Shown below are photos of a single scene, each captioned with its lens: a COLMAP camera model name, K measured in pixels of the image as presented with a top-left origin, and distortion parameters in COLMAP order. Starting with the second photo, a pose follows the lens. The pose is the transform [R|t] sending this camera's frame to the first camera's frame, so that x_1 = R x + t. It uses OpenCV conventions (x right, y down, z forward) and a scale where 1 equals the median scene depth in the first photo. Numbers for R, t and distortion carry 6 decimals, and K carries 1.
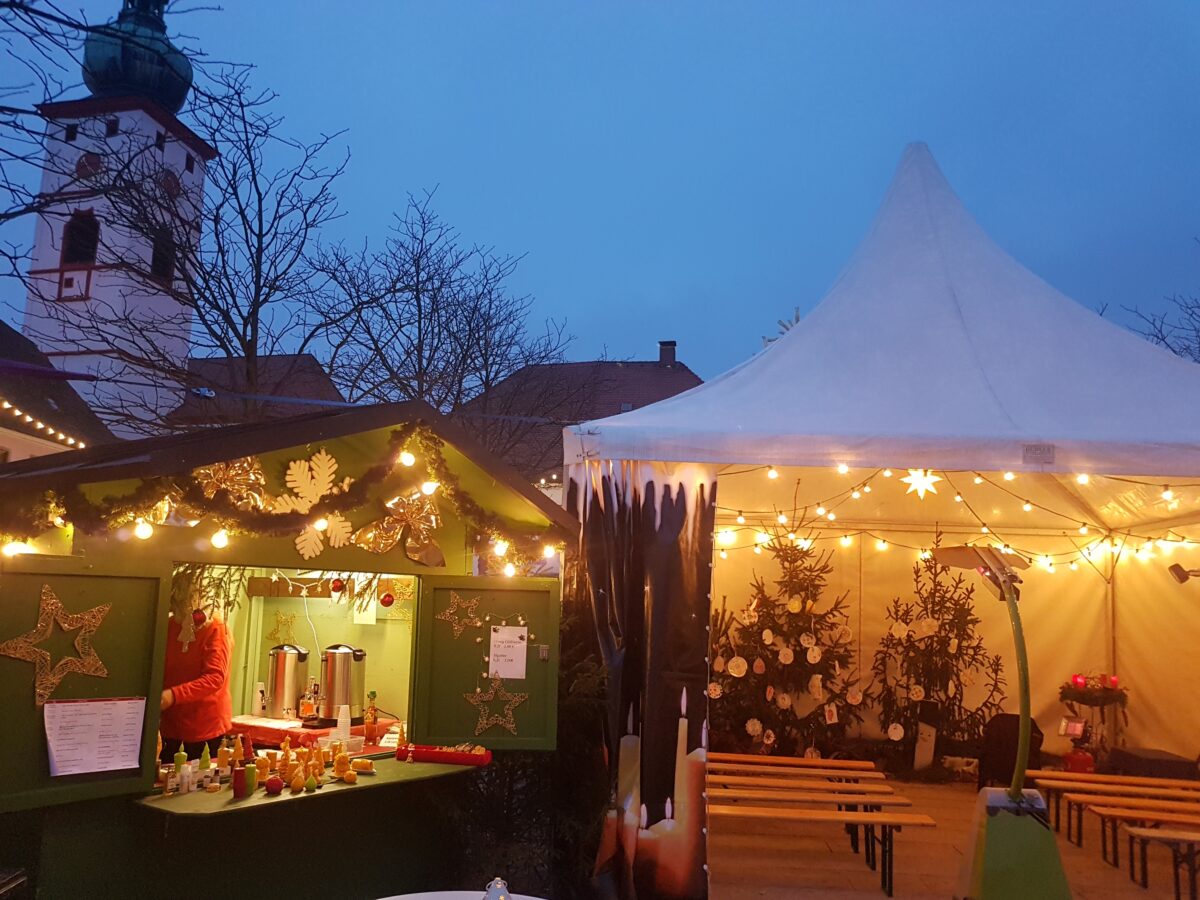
lens RADIAL K [[1017.3, 0, 599.6], [0, 1017.3, 449.8], [0, 0, 1]] dist [-0.005060, 0.001764]
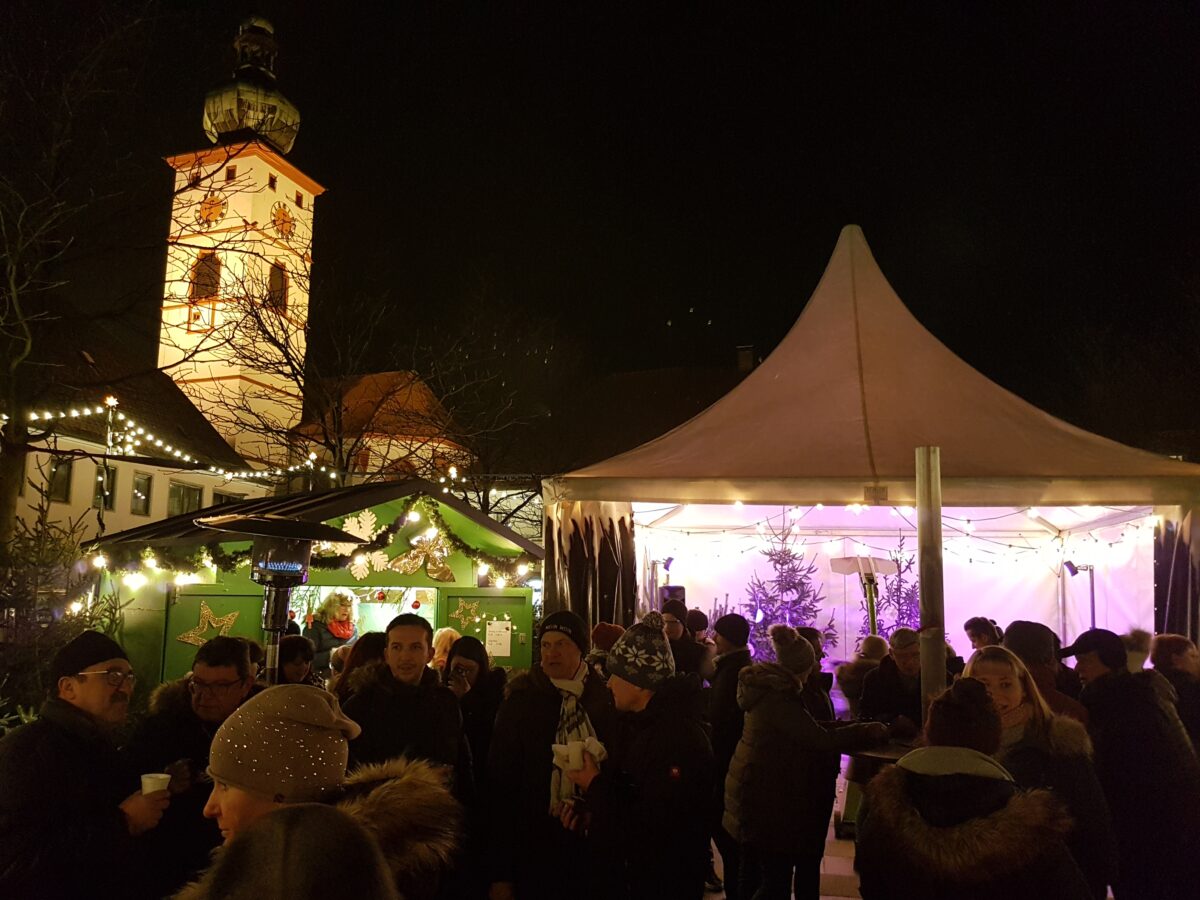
lens RADIAL K [[1017.3, 0, 600.2], [0, 1017.3, 451.6], [0, 0, 1]] dist [-0.005060, 0.001764]
pose [[0.993812, -0.032557, -0.106197, 0.228280], [0.033224, 0.999438, 0.004518, -0.075898], [0.105991, -0.008019, 0.994335, -0.462304]]
